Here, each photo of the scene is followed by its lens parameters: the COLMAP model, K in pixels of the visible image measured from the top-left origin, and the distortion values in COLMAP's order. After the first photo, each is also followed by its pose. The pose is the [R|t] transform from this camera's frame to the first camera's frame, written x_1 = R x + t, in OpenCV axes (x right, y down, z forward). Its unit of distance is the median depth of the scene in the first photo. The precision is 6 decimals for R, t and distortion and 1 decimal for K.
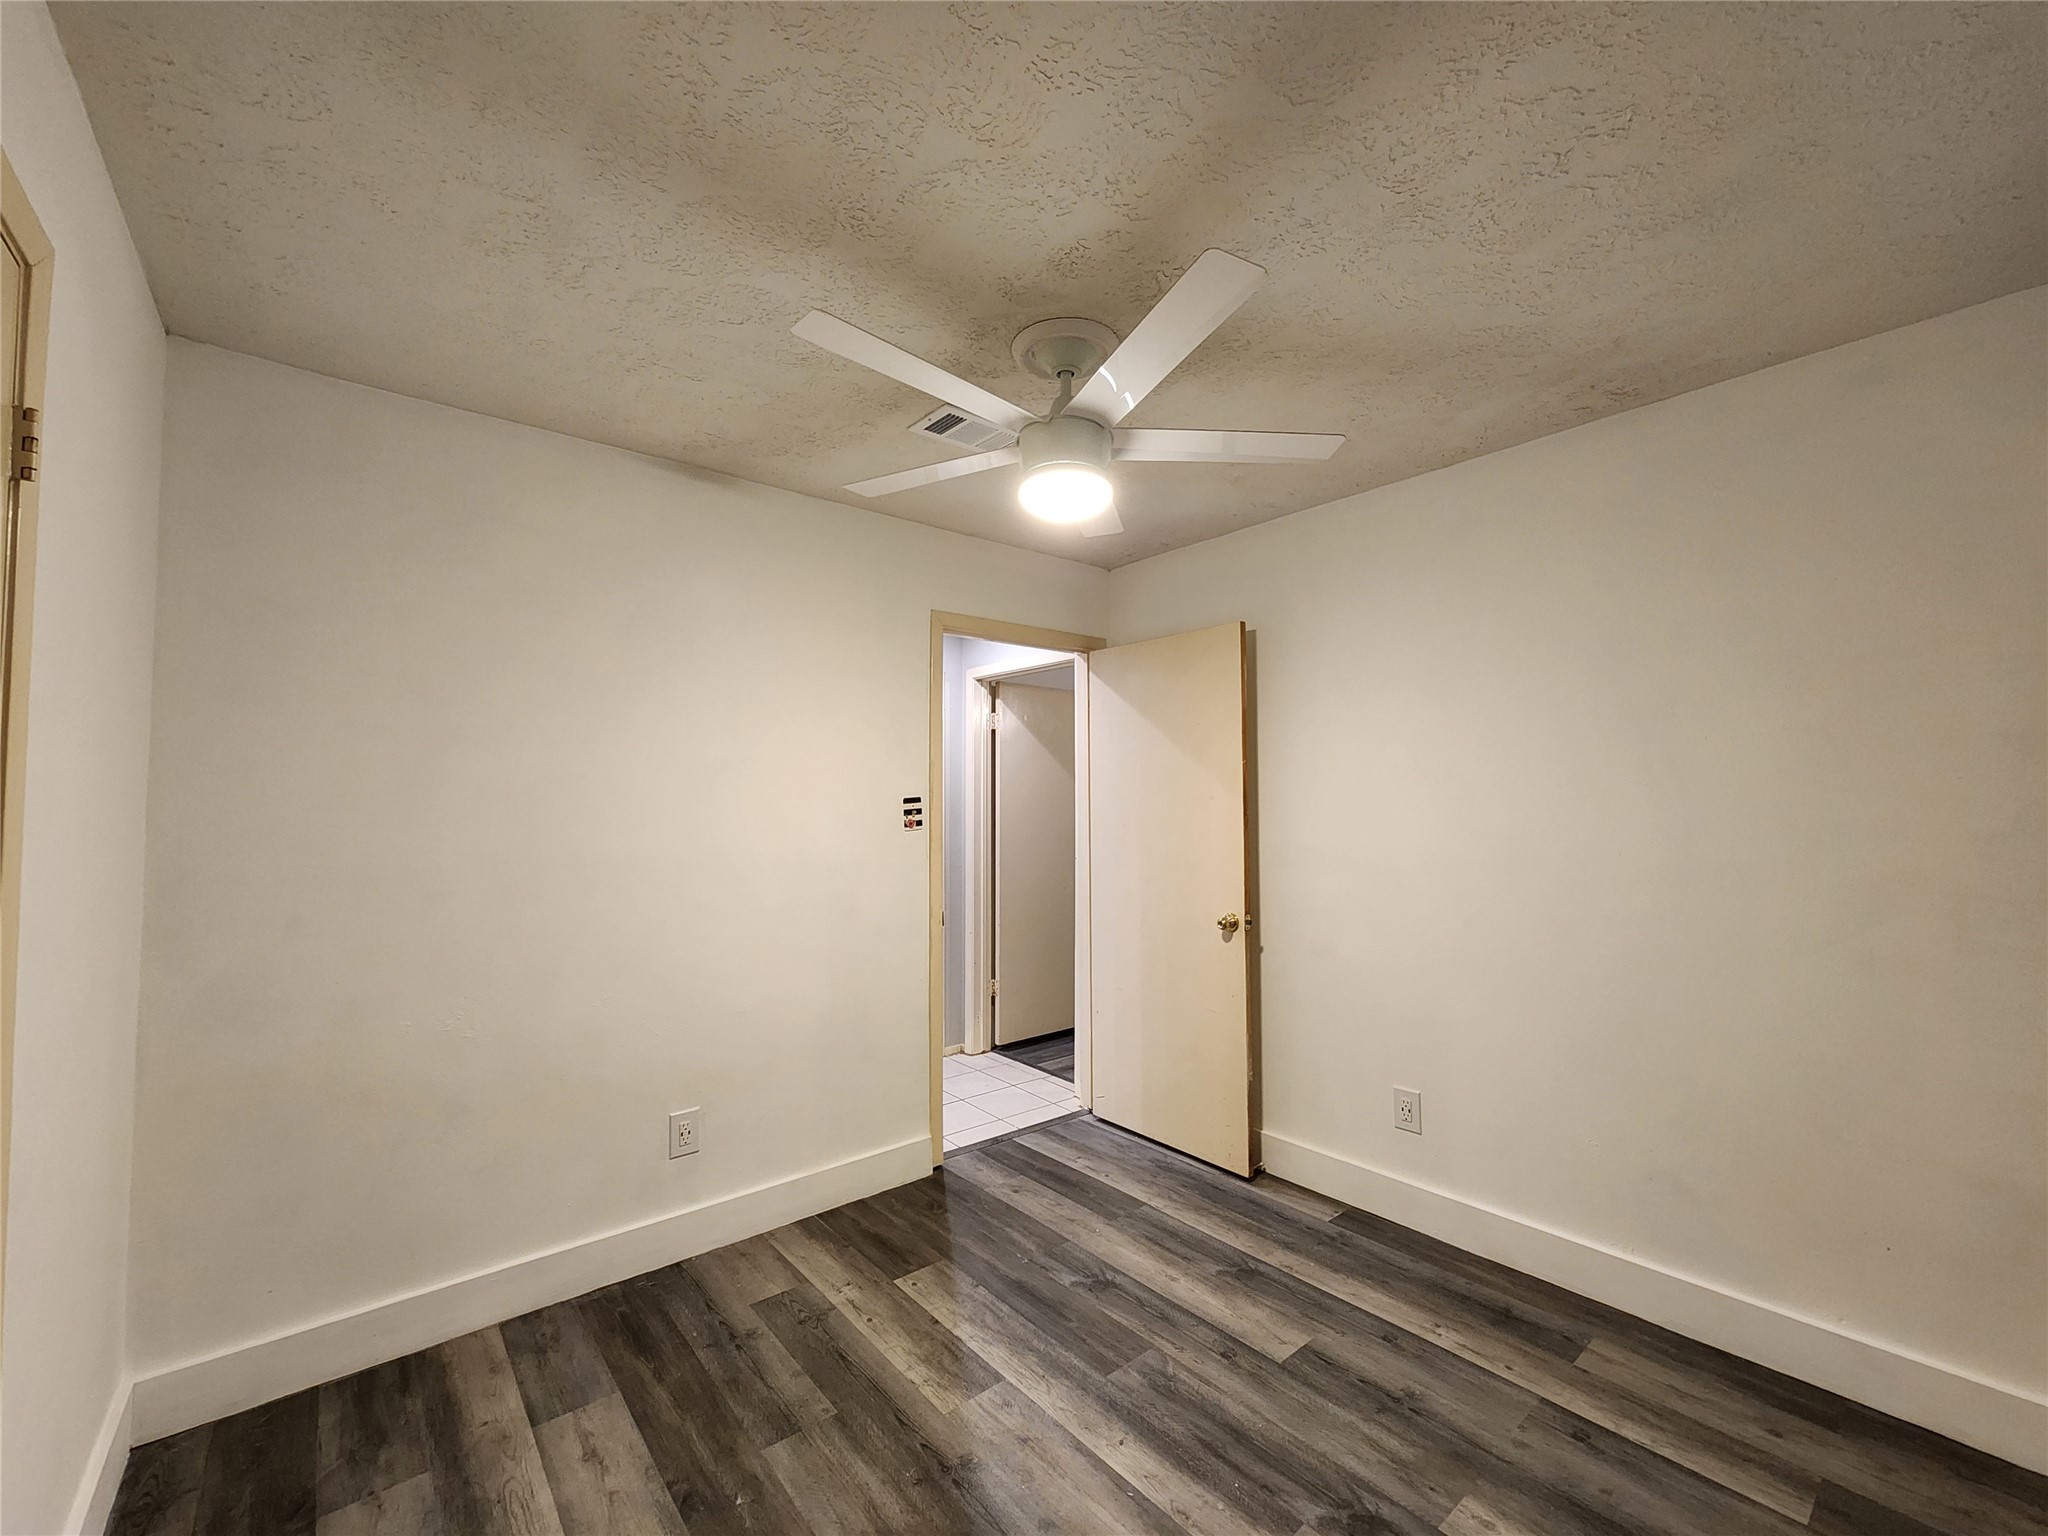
lens RADIAL K [[832.2, 0, 1022.2], [0, 832.2, 771.0], [0, 0, 1]] dist [-0.000638, -0.000658]
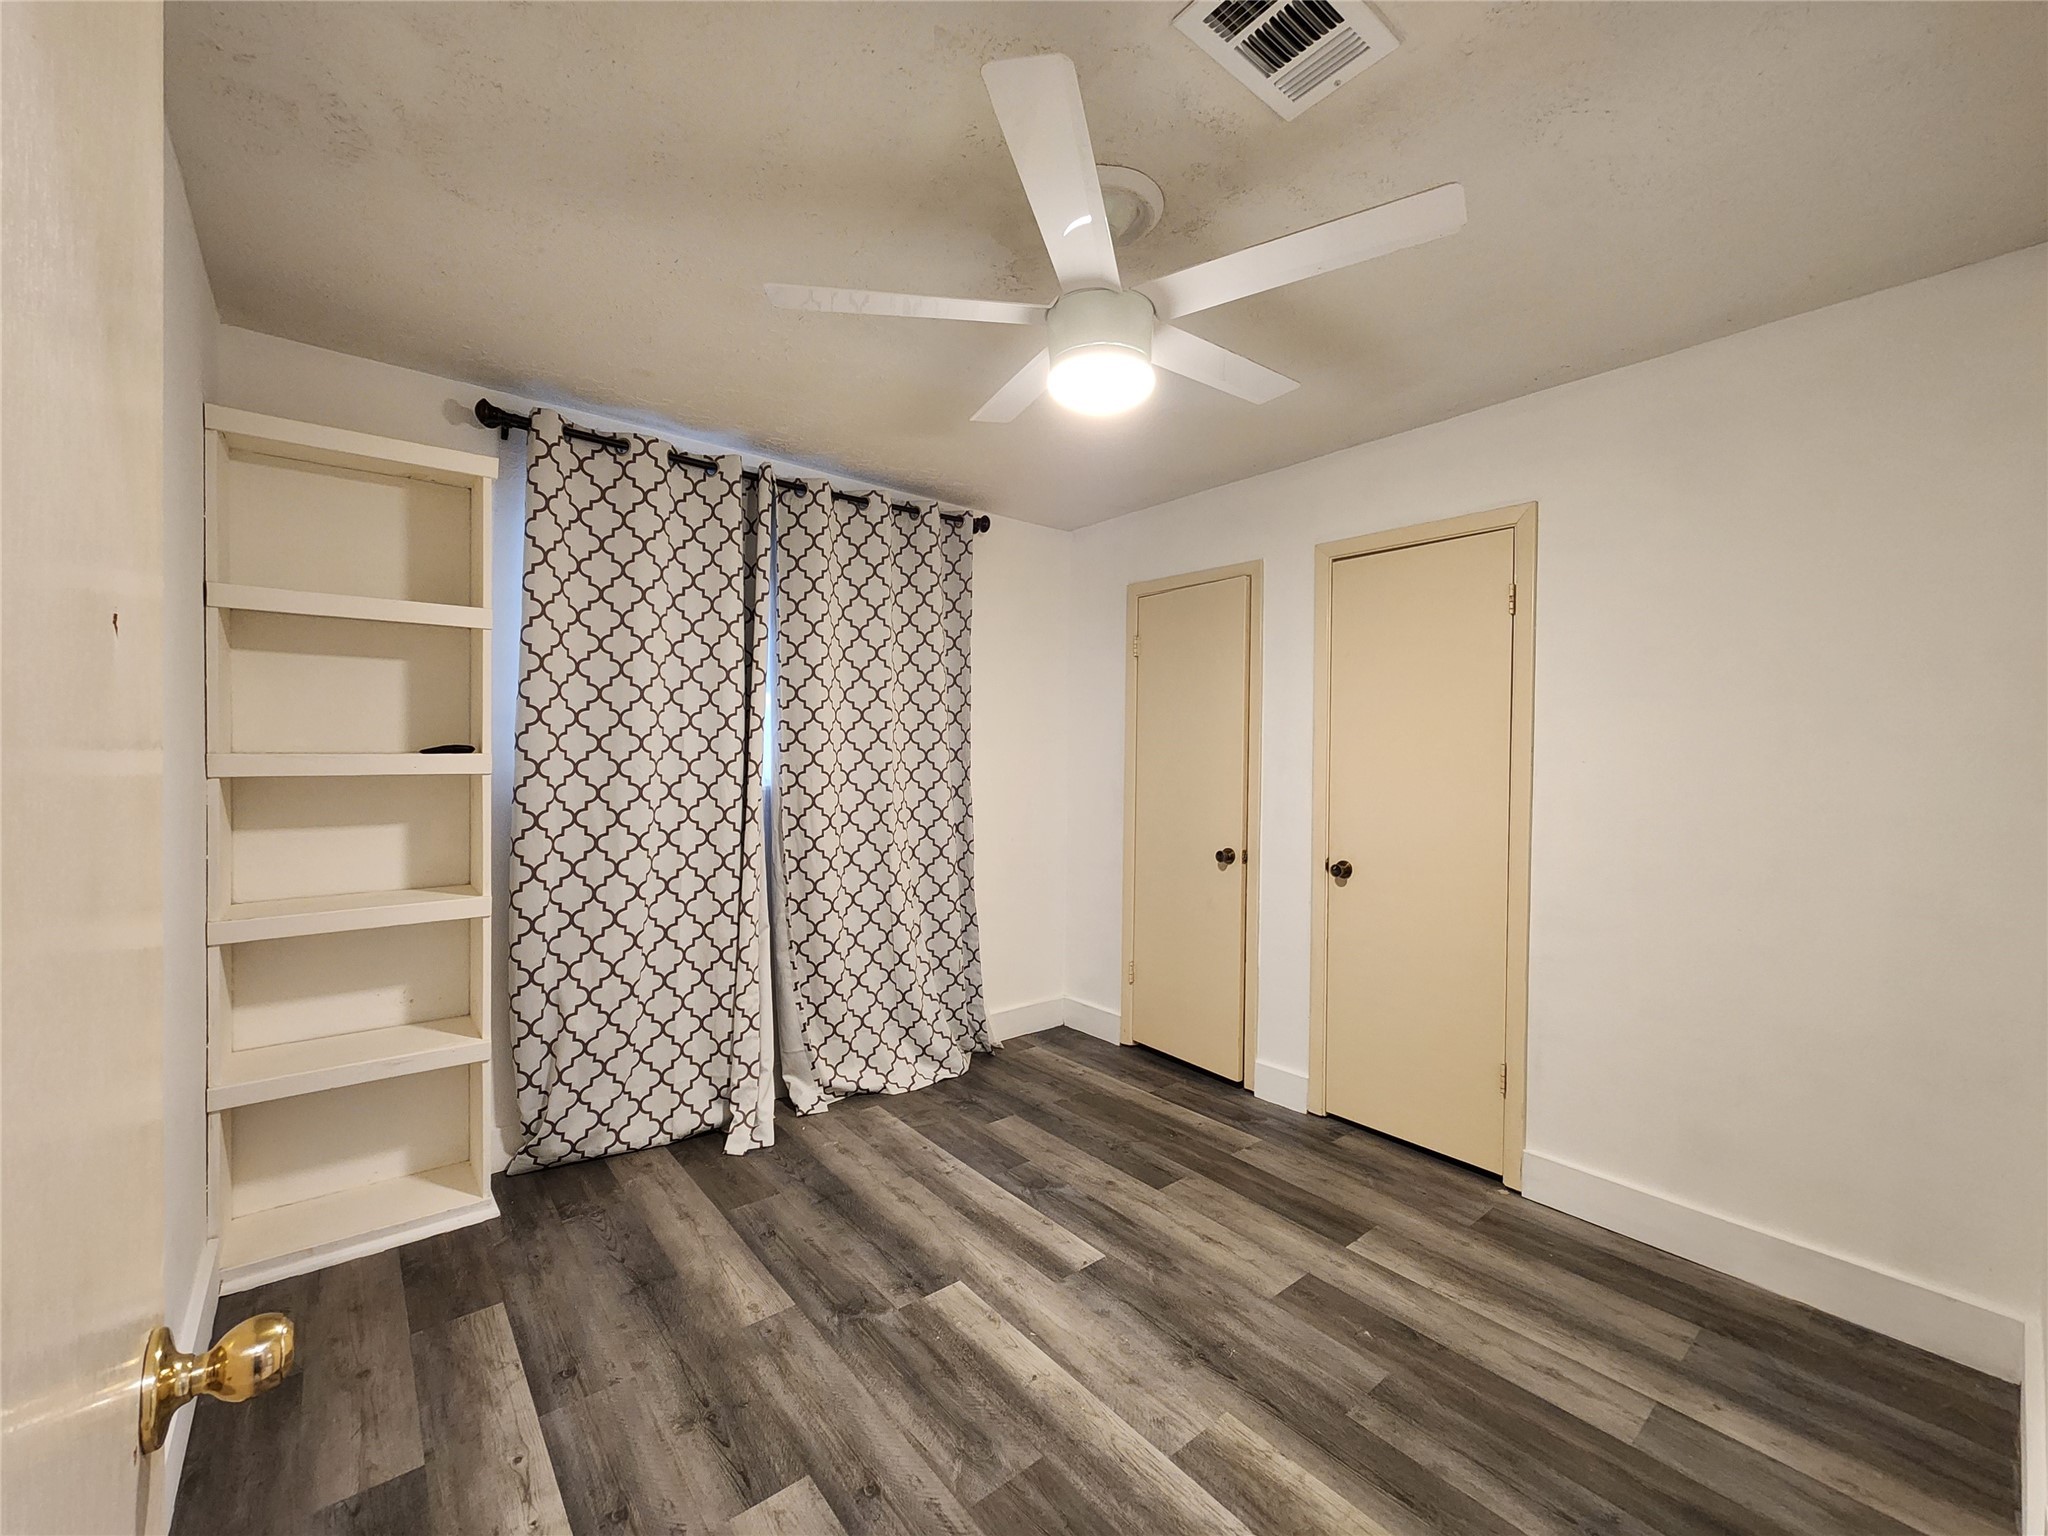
lens RADIAL K [[832.2, 0, 1008.9], [0, 832.2, 769.8], [0, 0, 1]] dist [-0.000638, -0.000658]
pose [[-0.999791, -0.007517, 0.019022, 0.132193], [-0.007968, 0.999686, -0.023764, 0.101521], [-0.018838, -0.023910, -0.999537, 1.950126]]
